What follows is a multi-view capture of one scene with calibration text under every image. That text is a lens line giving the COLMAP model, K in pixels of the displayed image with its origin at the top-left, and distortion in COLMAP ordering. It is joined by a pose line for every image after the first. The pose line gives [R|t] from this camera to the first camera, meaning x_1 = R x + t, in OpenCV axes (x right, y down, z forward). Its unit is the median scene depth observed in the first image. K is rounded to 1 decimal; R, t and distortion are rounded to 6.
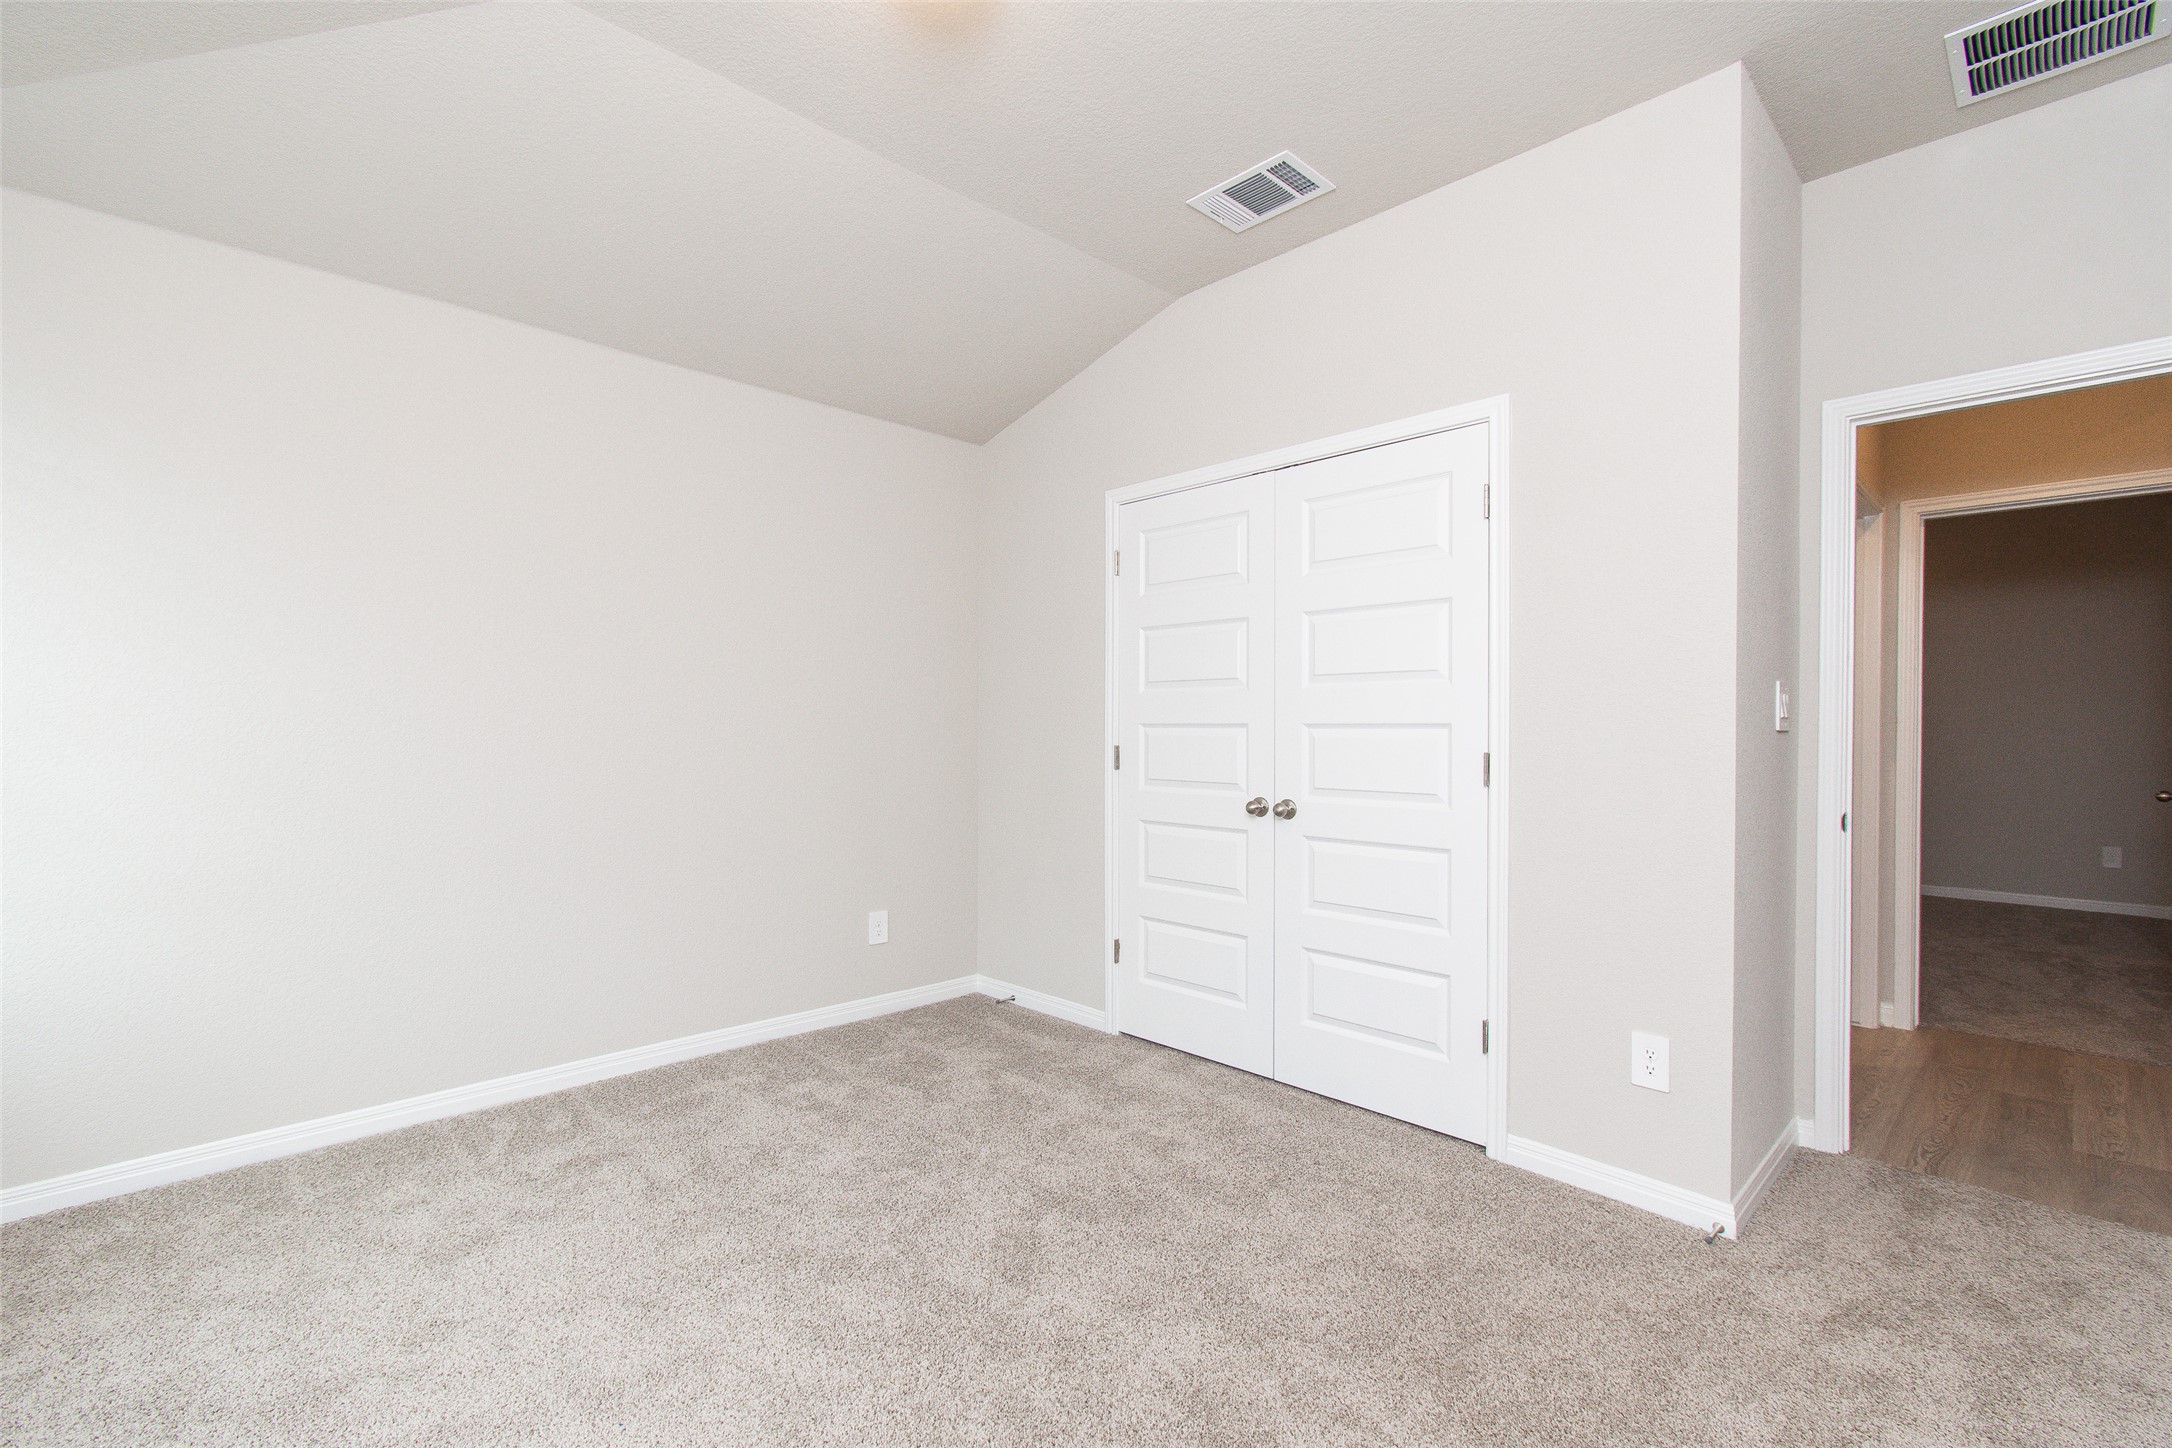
lens RADIAL K [[971.9, 0, 1075.9], [0, 971.9, 743.3], [0, 0, 1]] dist [0.019429, 0.000346]
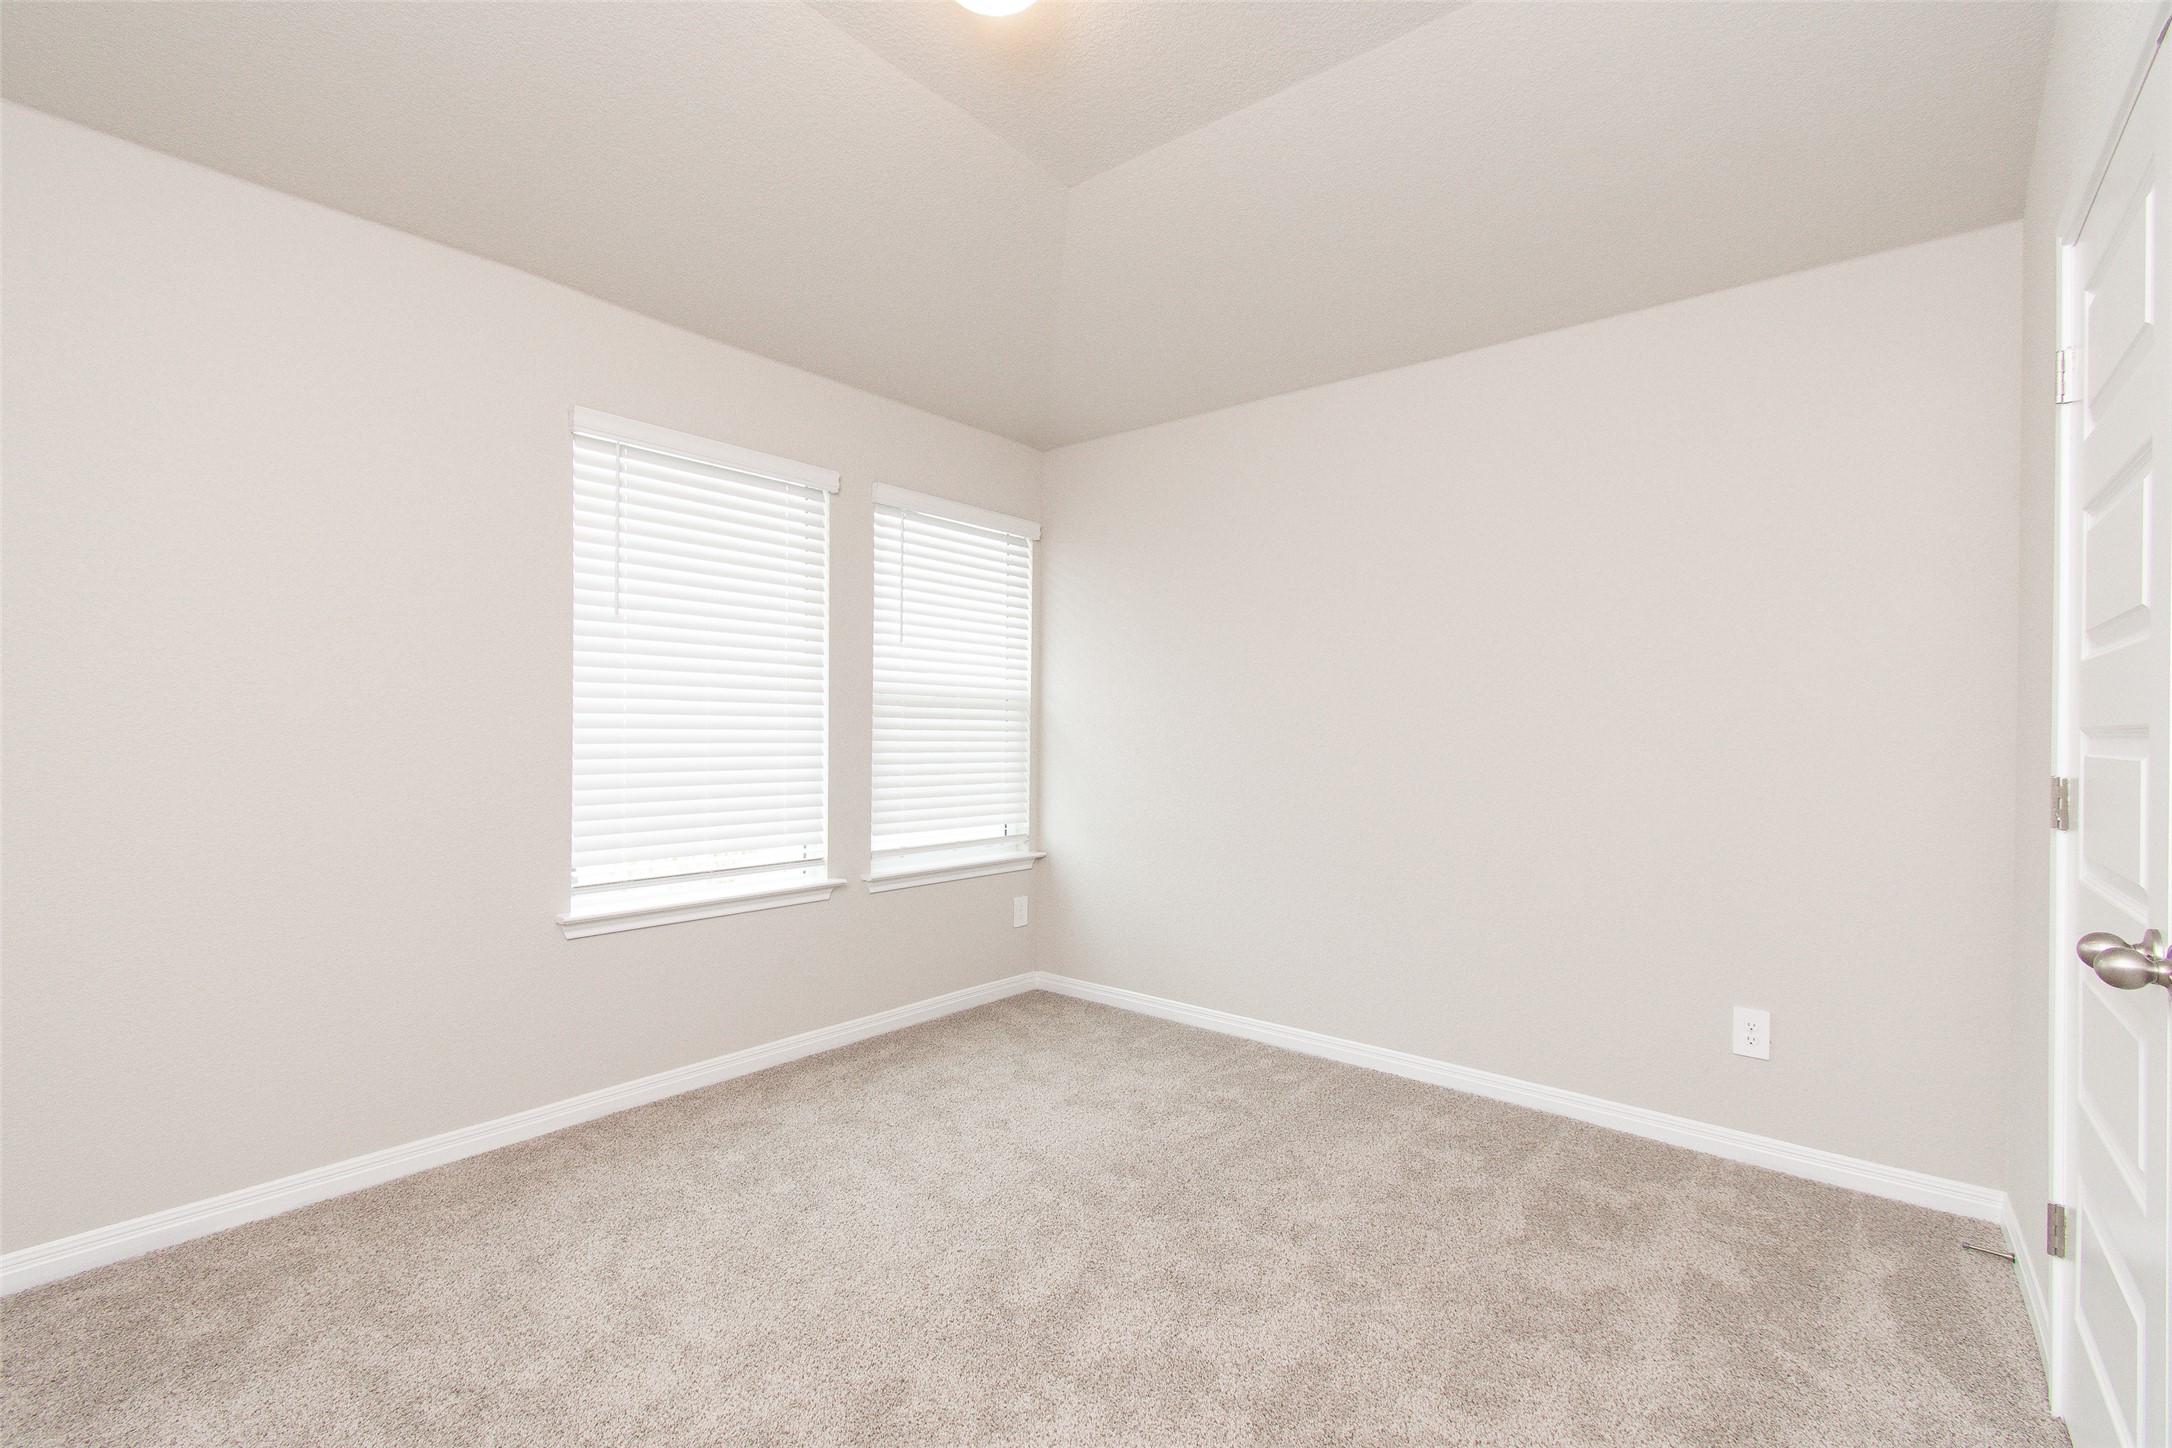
lens RADIAL K [[971.9, 0, 1091.8], [0, 971.9, 732.5], [0, 0, 1]] dist [0.019429, 0.000346]
pose [[0.091907, -0.001411, -0.995767, 0.553647], [-0.013244, 0.999909, -0.002639, -0.012849], [0.995680, 0.013431, 0.091880, 0.613709]]
